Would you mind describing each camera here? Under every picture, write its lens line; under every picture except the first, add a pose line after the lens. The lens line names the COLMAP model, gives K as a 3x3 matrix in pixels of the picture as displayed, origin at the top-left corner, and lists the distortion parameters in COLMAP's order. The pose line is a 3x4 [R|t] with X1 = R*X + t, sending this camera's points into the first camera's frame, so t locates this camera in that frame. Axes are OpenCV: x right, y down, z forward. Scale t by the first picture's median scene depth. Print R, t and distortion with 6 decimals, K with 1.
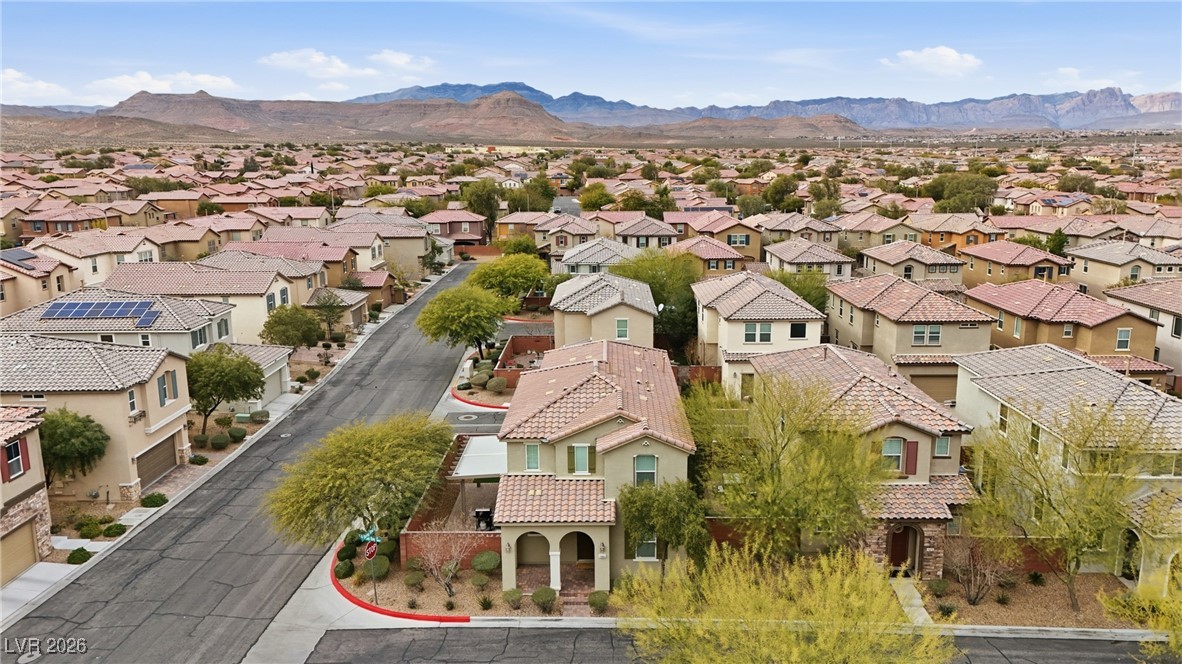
lens RADIAL K [[867.5, 0, 592.9], [0, 867.5, 343.8], [0, 0, 1]] dist [0.071740, -0.058229]
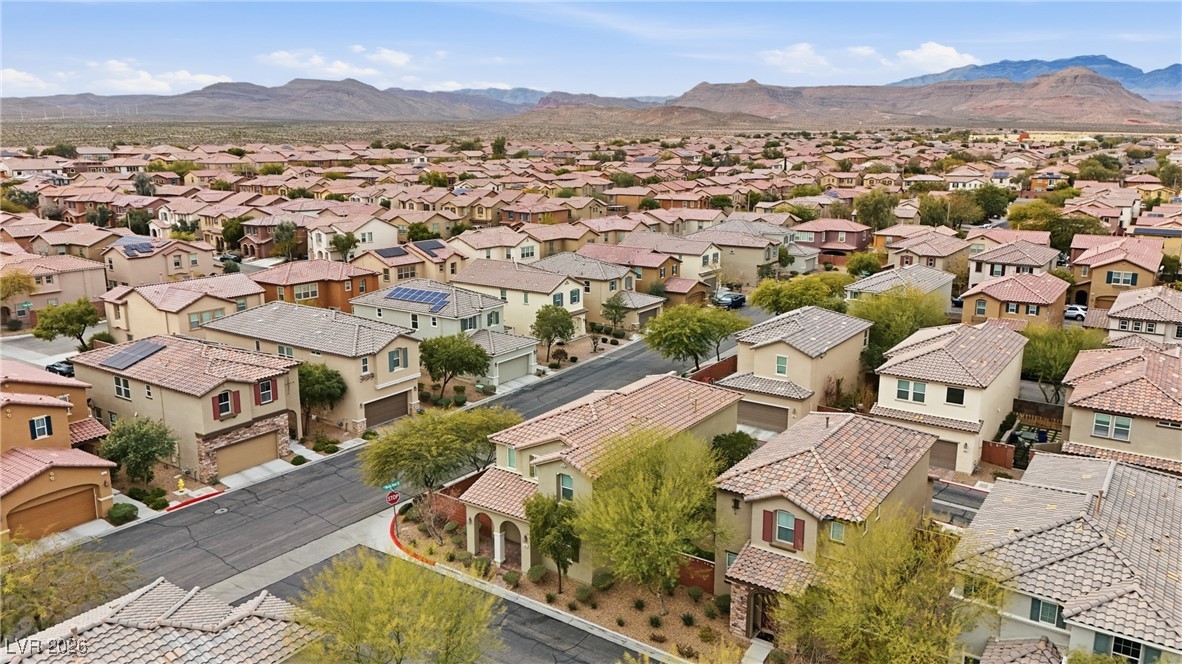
lens RADIAL K [[867.5, 0, 587.3], [0, 867.5, 331.5], [0, 0, 1]] dist [0.071740, -0.058229]
pose [[0.831391, 0.131258, -0.539964, 0.253264], [-0.128902, 0.990752, 0.042366, -0.045368], [0.540531, 0.034380, 0.840621, -0.010437]]
